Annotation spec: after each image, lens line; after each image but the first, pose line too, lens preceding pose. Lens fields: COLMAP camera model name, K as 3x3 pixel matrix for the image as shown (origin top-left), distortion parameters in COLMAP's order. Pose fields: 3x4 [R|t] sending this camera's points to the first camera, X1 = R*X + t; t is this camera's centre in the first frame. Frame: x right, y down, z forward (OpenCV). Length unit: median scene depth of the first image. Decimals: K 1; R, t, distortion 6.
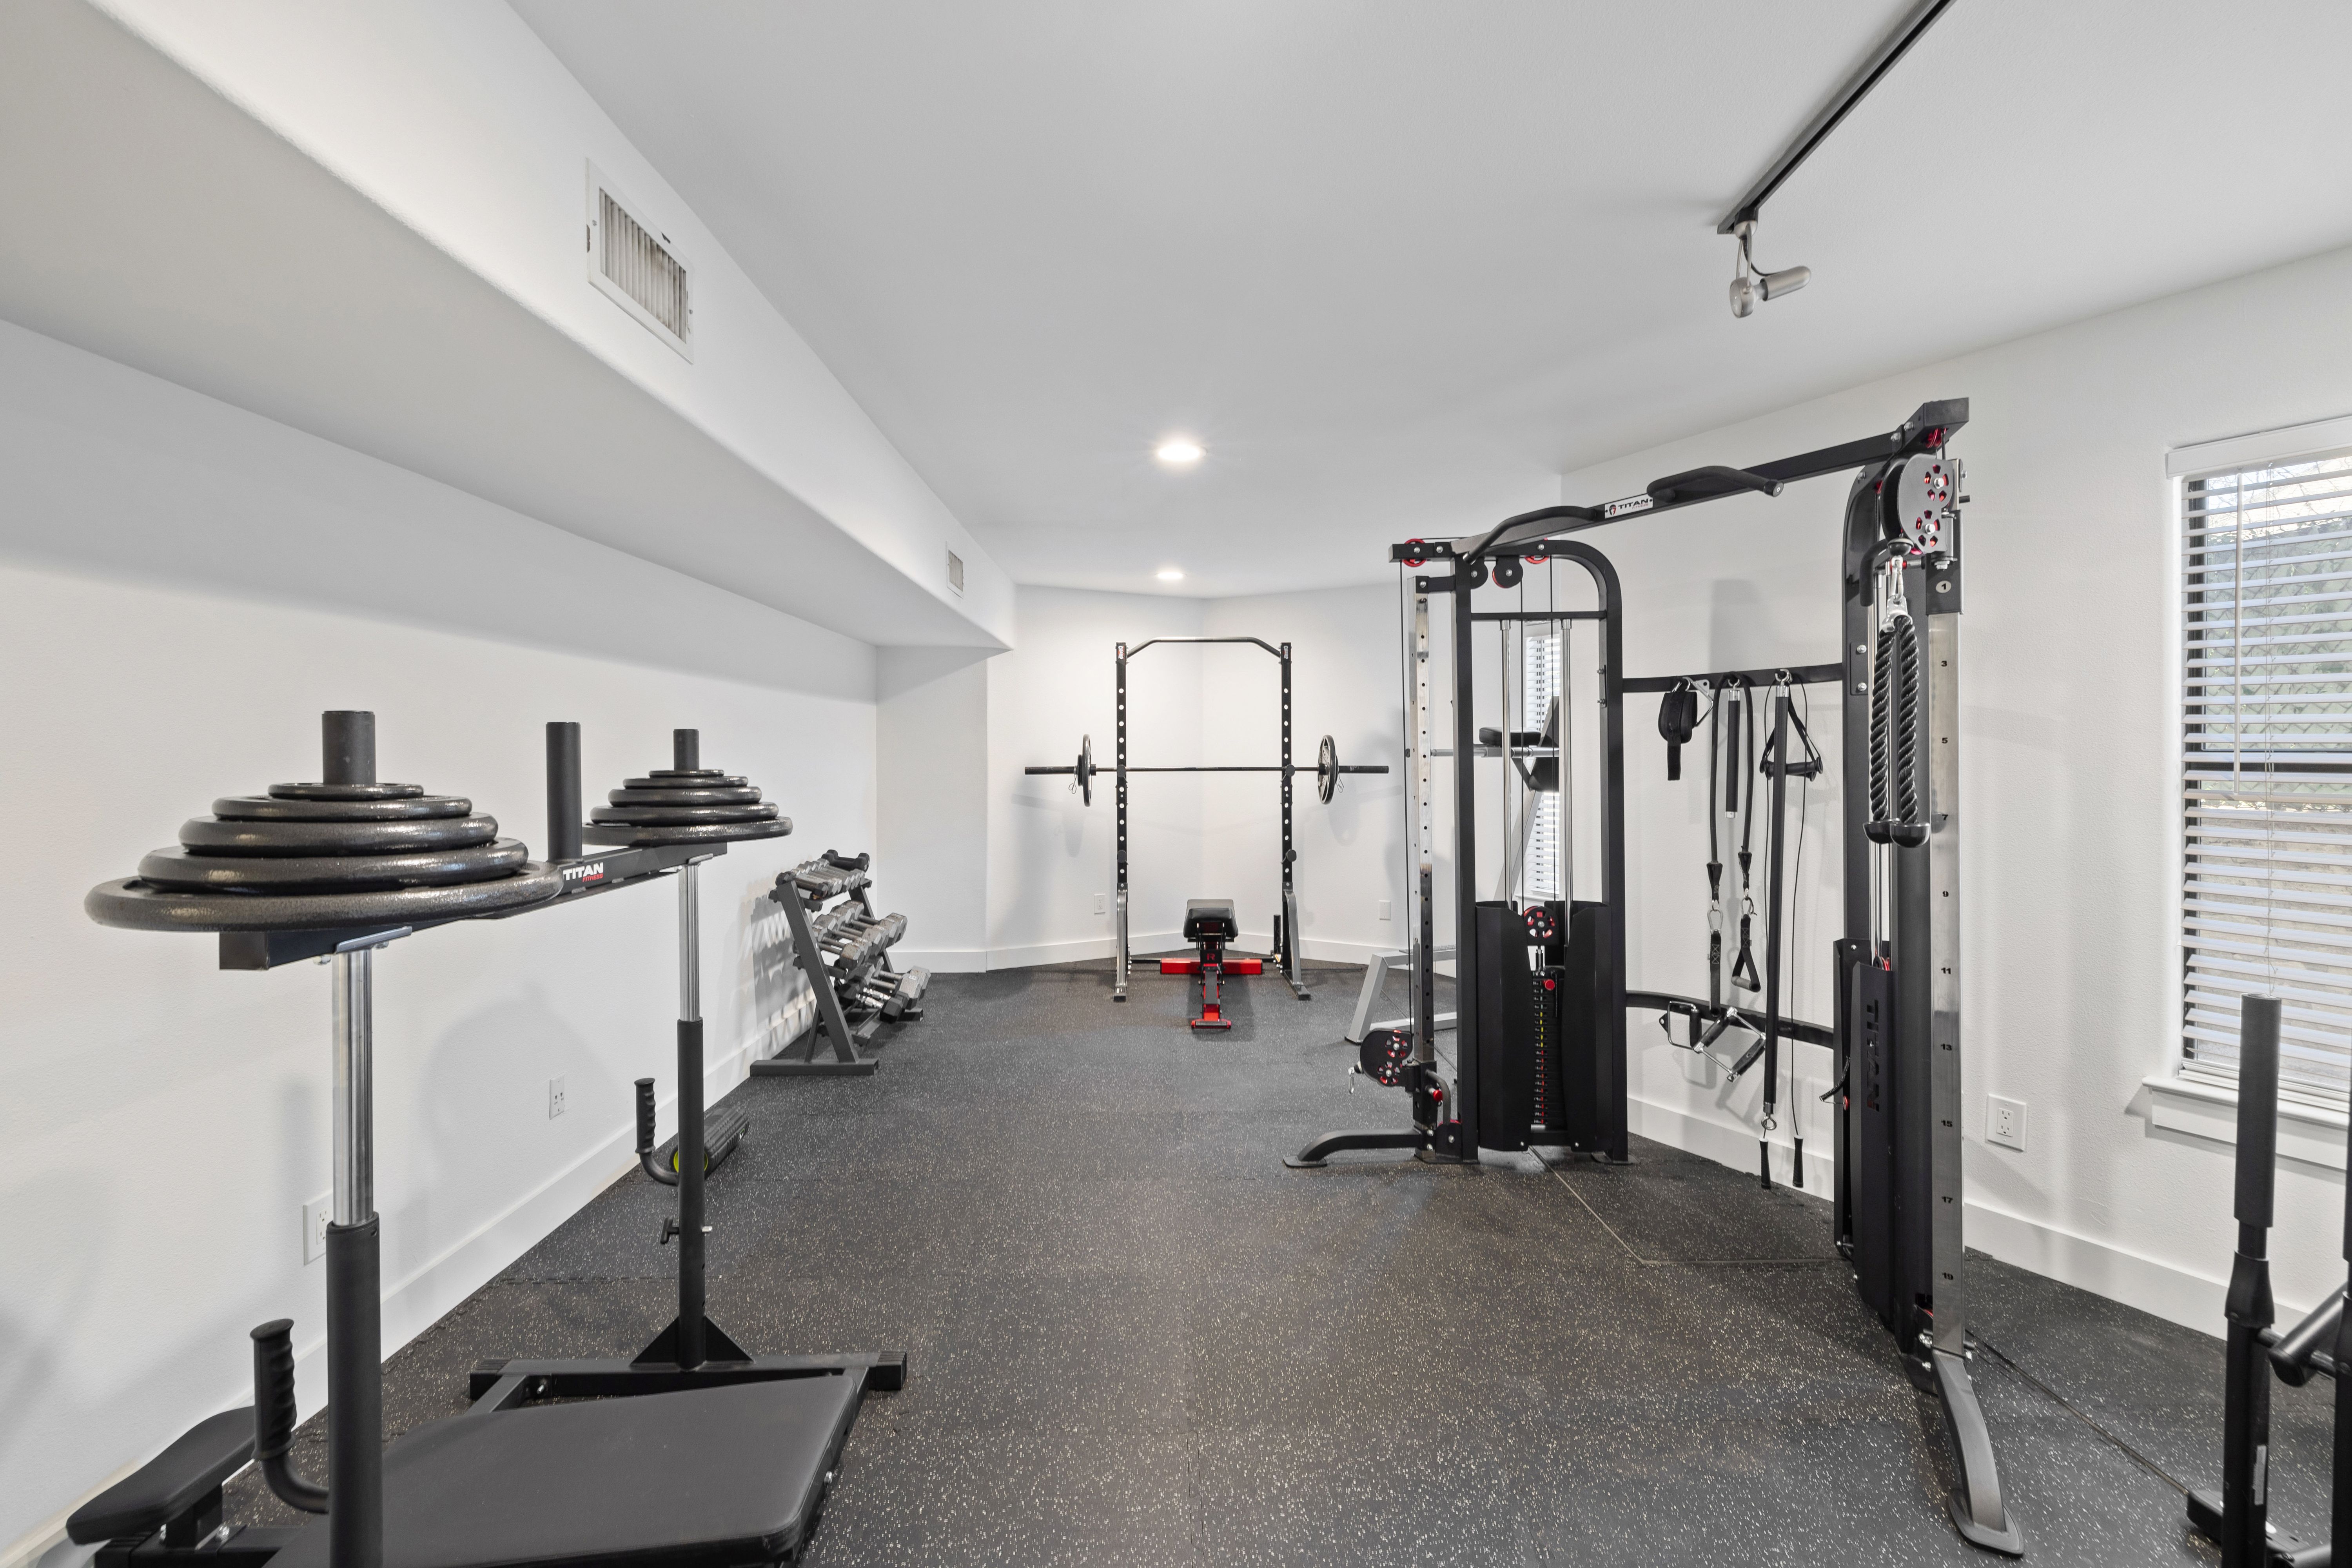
lens RADIAL K [[994.9, 0, 1176.4], [0, 994.9, 771.4], [0, 0, 1]] dist [0.003670, -0.000857]
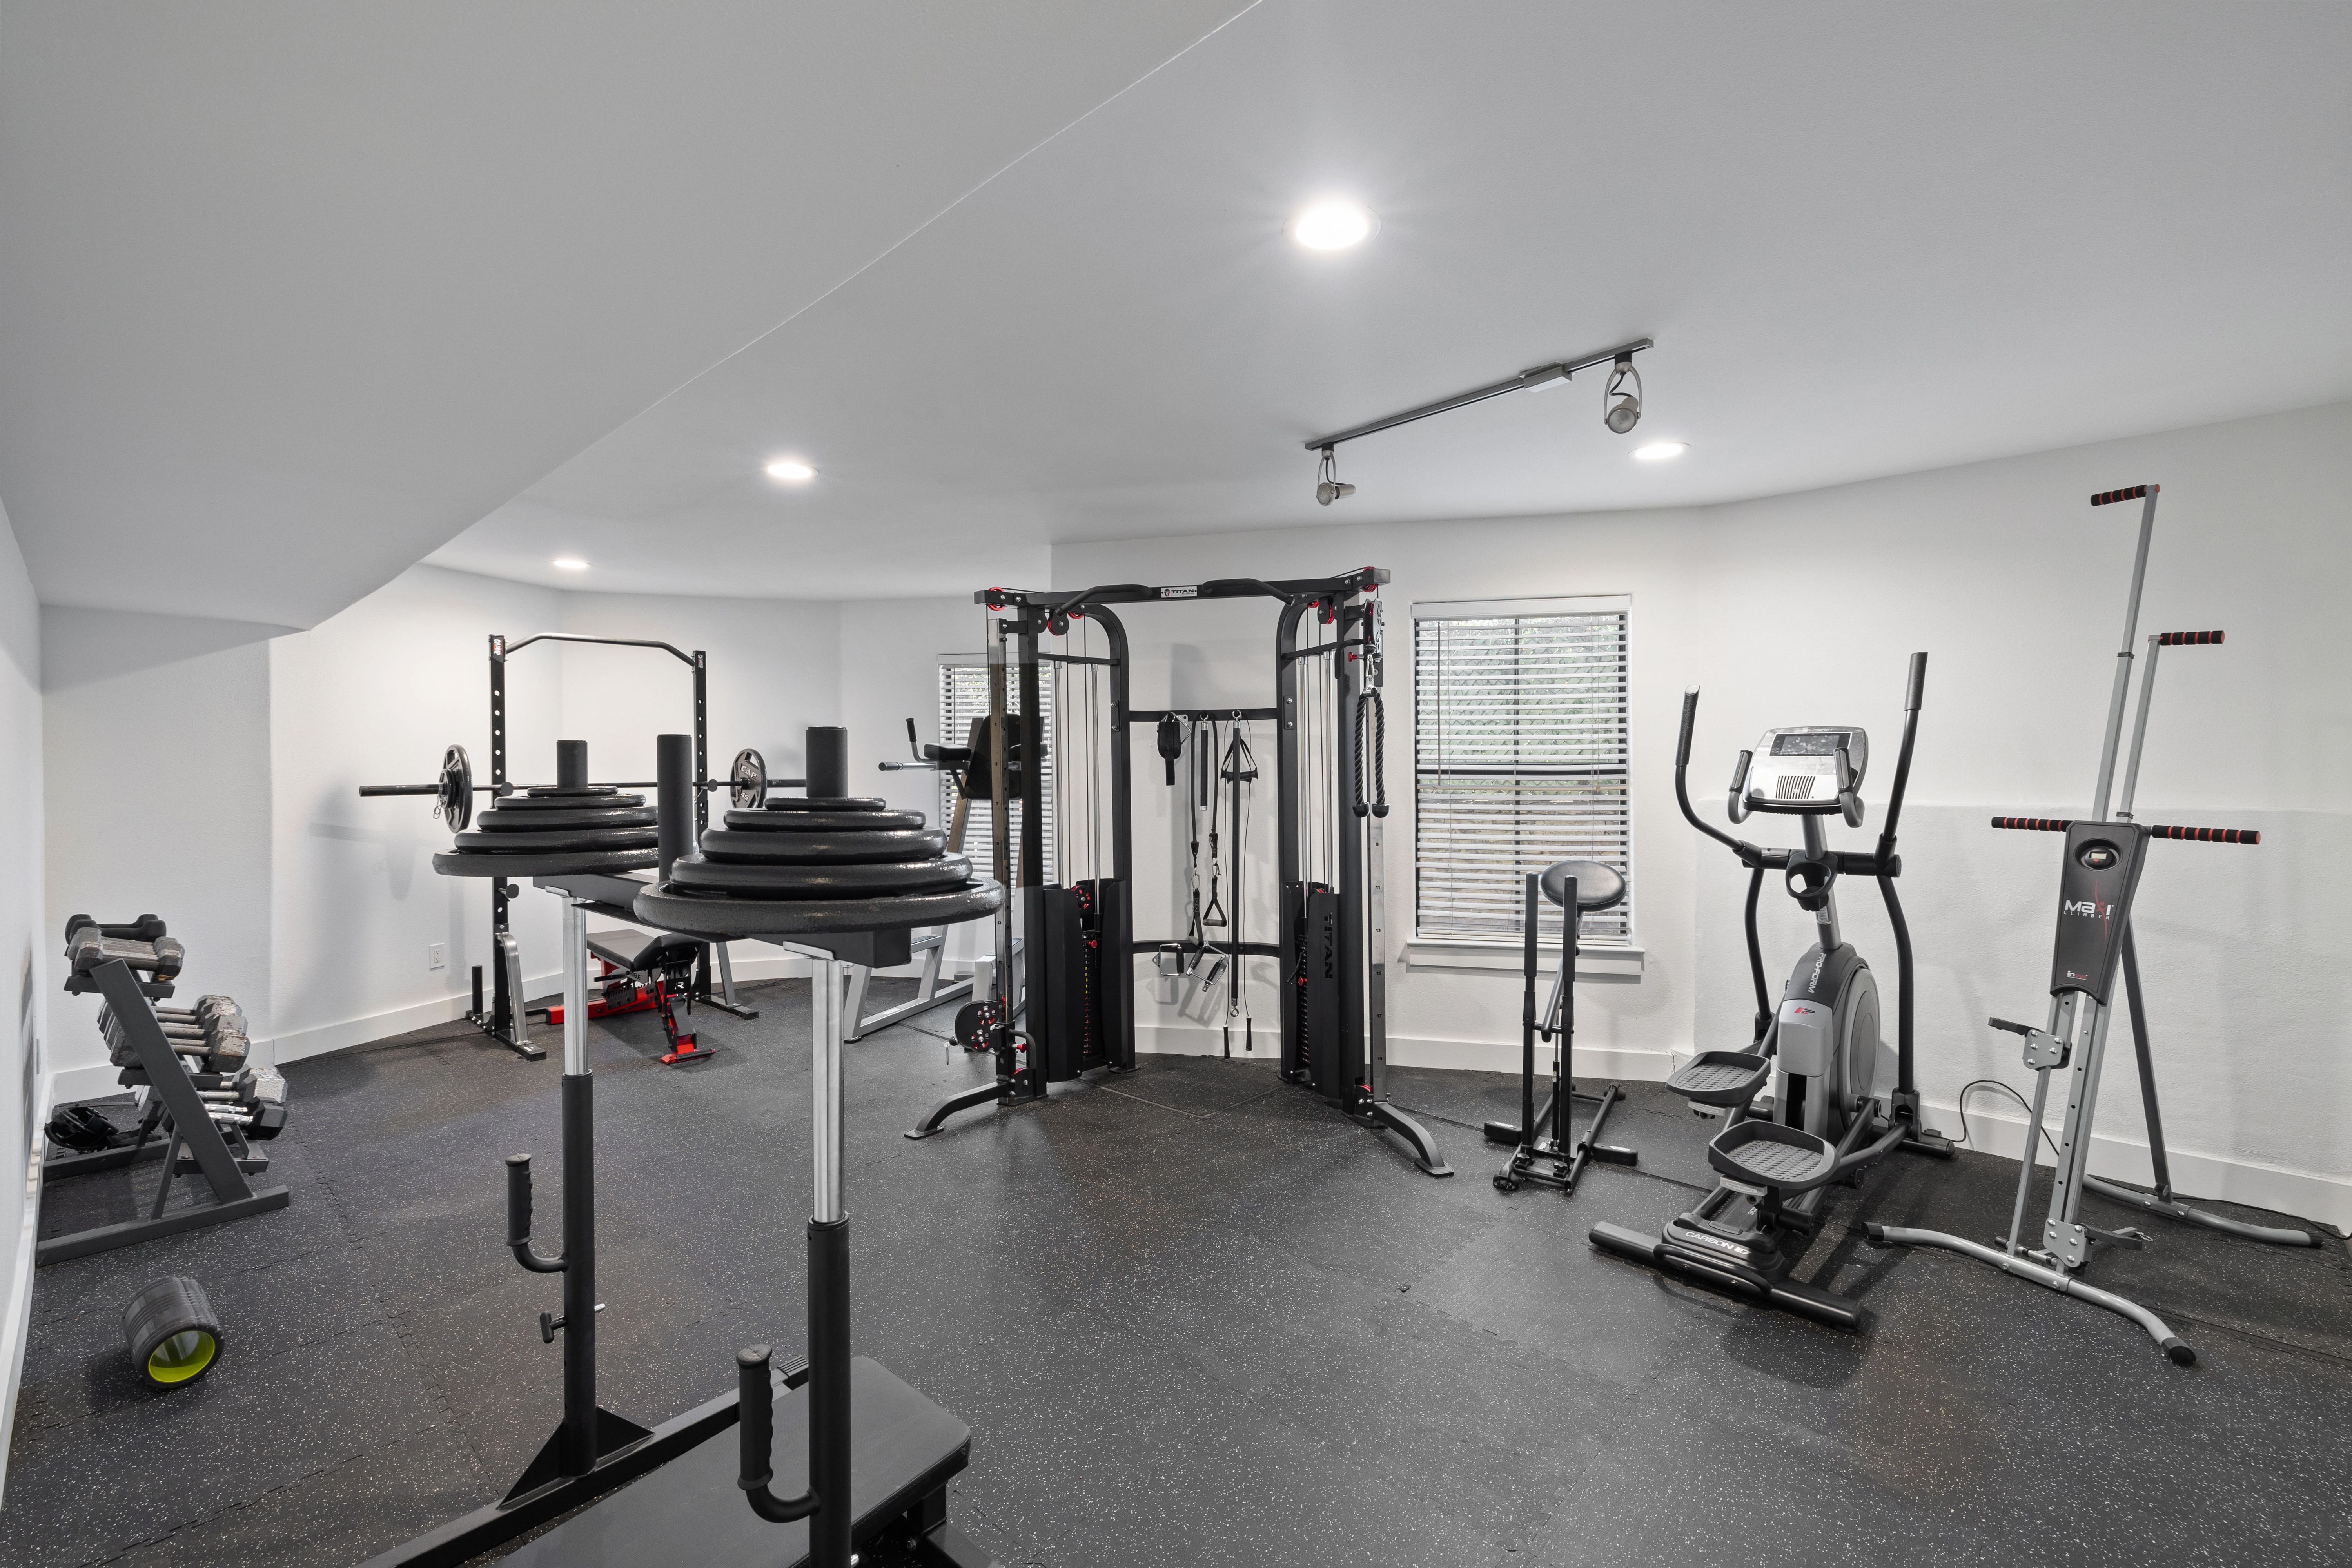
lens RADIAL K [[994.9, 0, 1201.8], [0, 994.9, 778.6], [0, 0, 1]] dist [0.003670, -0.000857]
pose [[0.690050, -0.011091, 0.723676, -0.460355], [0.016365, 0.999866, -0.000281, 0.000577], [-0.723576, 0.012037, 0.690140, -0.001638]]
